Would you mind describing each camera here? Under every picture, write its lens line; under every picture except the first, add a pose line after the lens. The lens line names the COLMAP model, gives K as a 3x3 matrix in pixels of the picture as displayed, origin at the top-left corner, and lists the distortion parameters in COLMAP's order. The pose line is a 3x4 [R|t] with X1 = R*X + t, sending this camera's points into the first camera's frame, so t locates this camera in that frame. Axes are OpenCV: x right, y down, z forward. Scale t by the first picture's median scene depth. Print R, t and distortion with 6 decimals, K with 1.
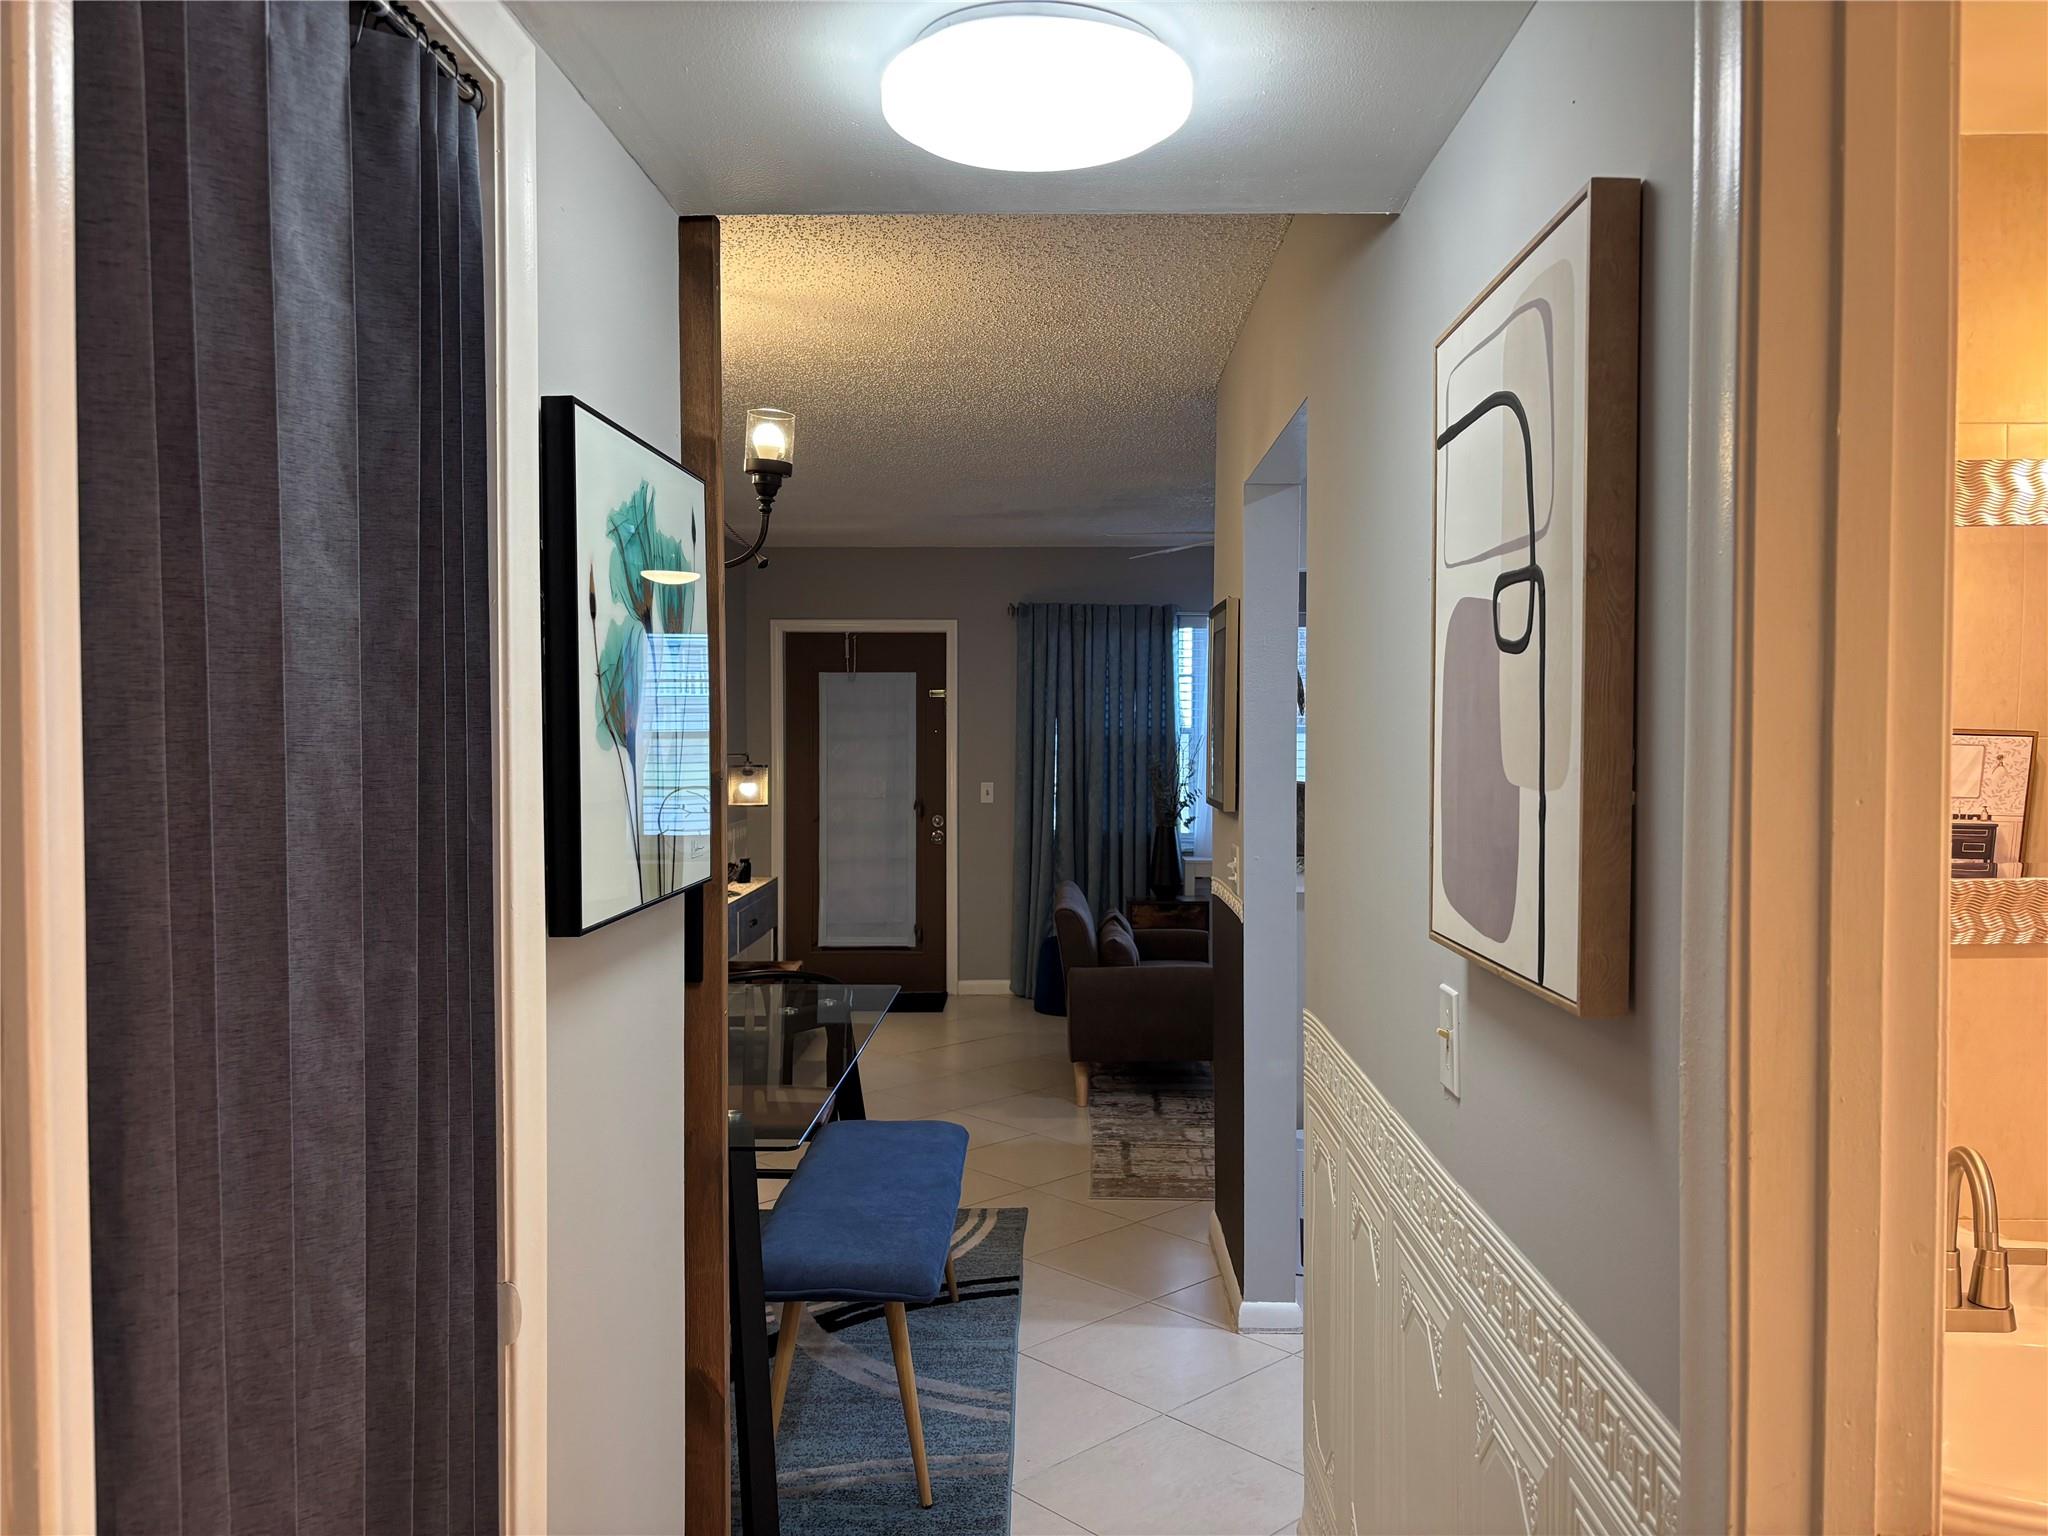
lens RADIAL K [[1547.3, 0, 1024.0], [0, 1547.3, 768.0], [0, 0, 1]] dist [0.030904, -0.009771]
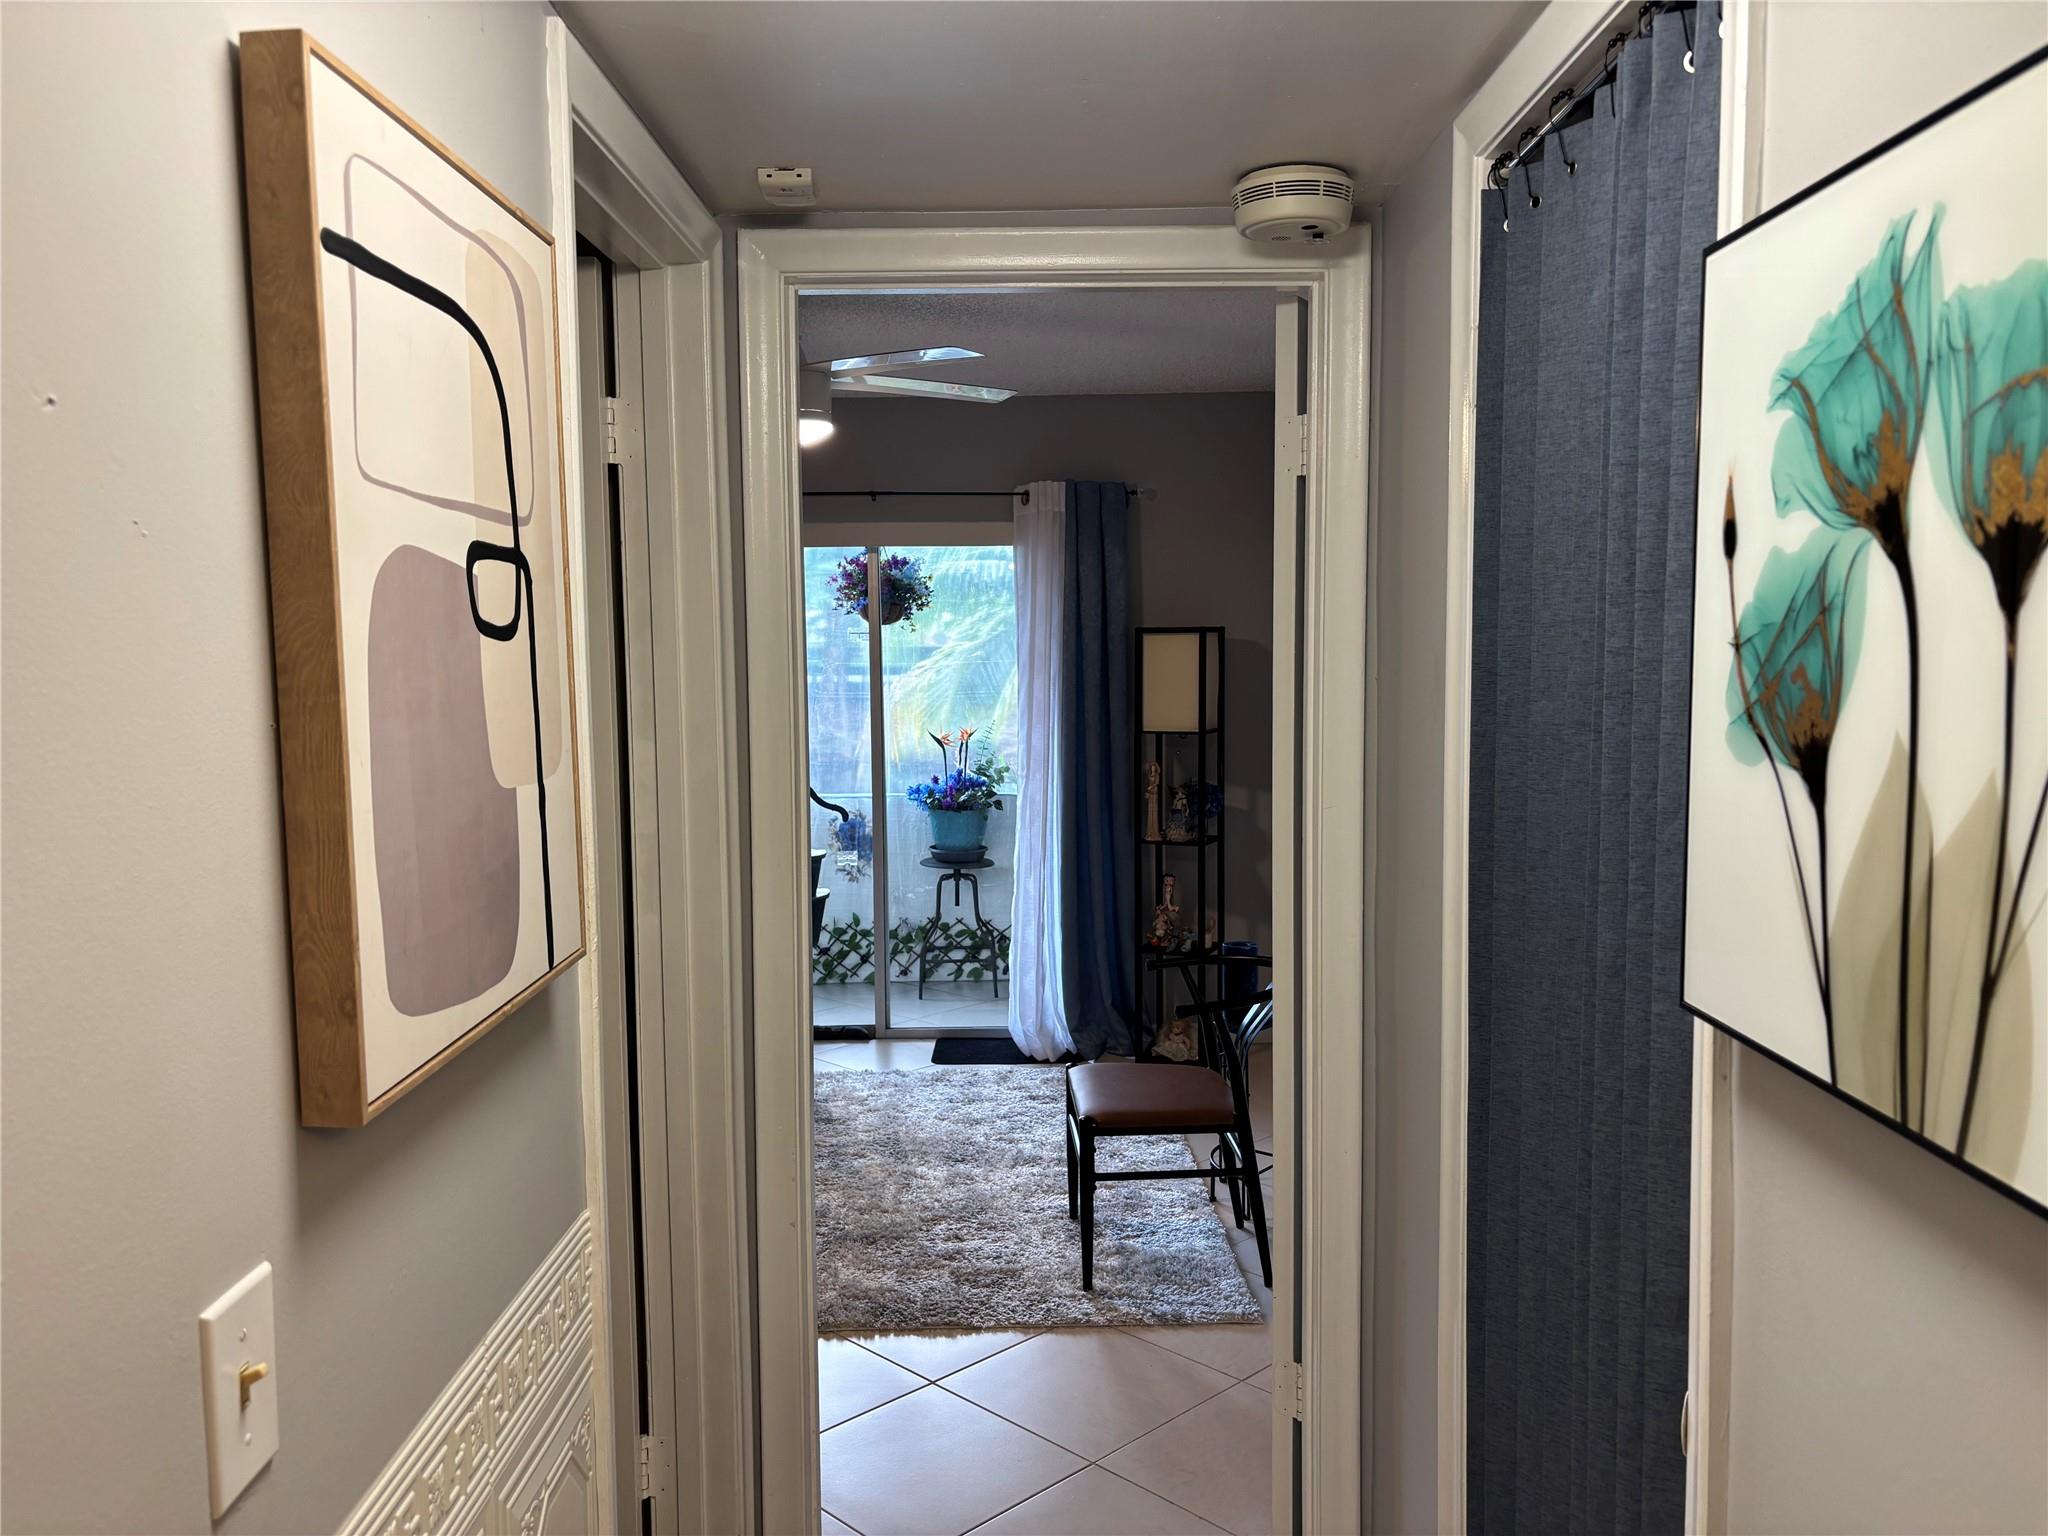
lens RADIAL K [[1547.3, 0, 1024.0], [0, 1547.3, 768.0], [0, 0, 1]] dist [0.030904, -0.009771]
pose [[-0.999755, 0.013663, -0.017422, 0.029591], [0.011555, 0.993204, 0.115811, -0.083902], [0.018886, 0.115582, -0.993118, 1.581879]]
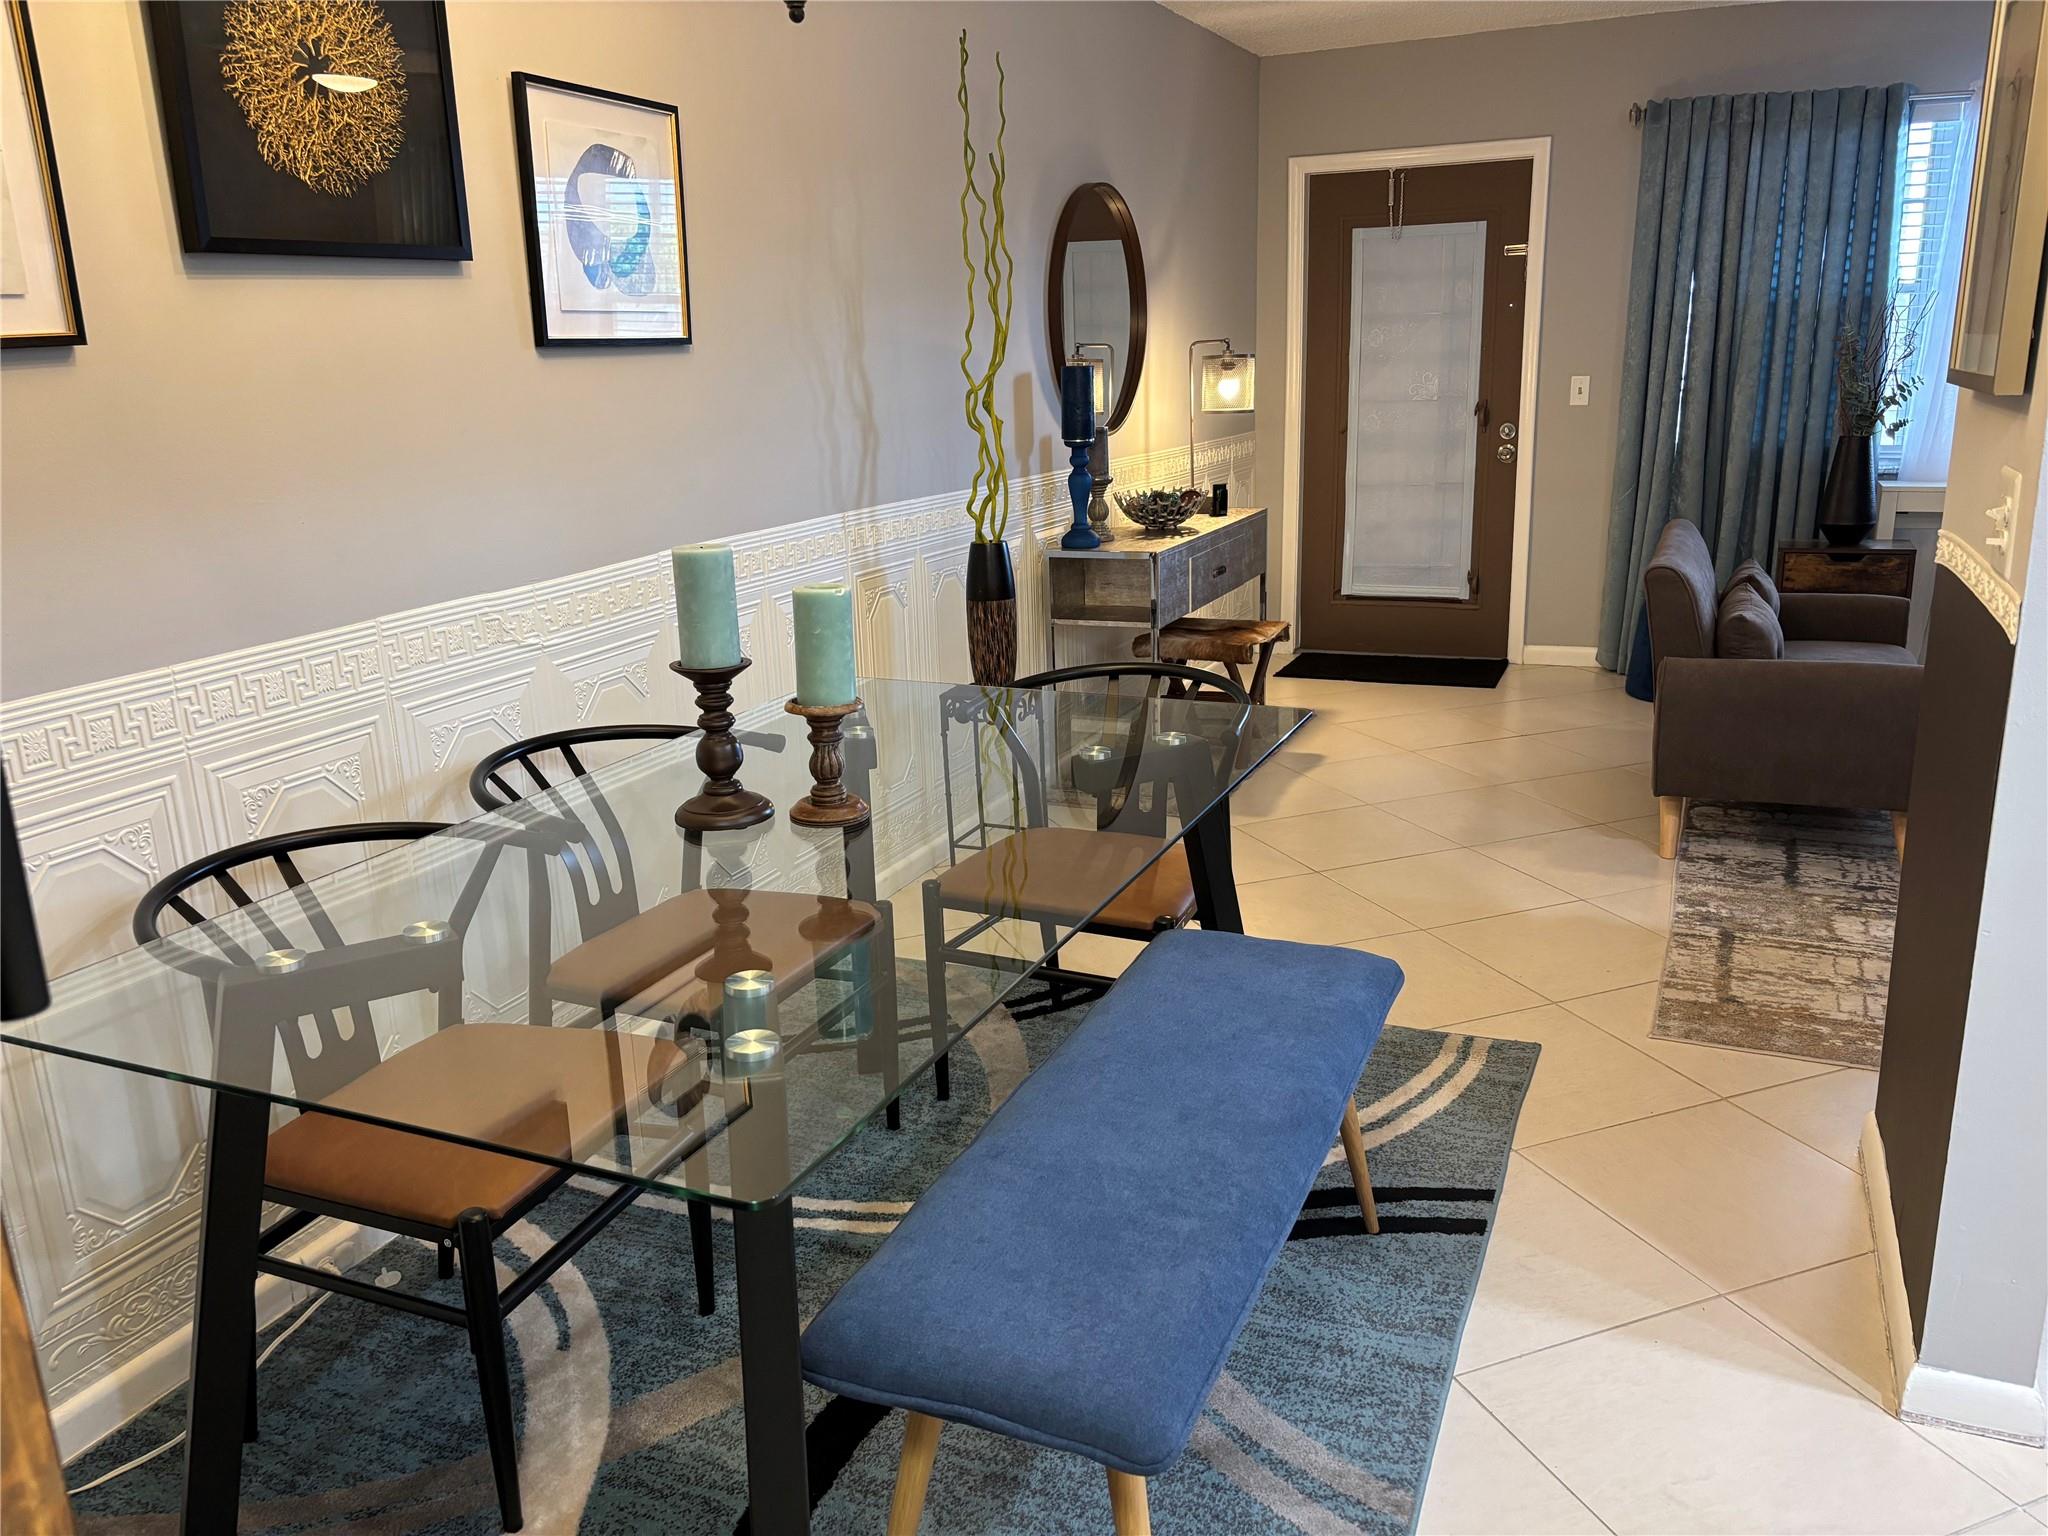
lens RADIAL K [[1548.5, 0, 1027.2], [0, 1548.5, 768.8], [0, 0, 1]] dist [0.028729, -0.005821]
pose [[0.925207, 0.072993, -0.372376, 0.026834], [0.019314, 0.970994, 0.238321, 0.011827], [0.378970, -0.227688, 0.896961, 0.269569]]
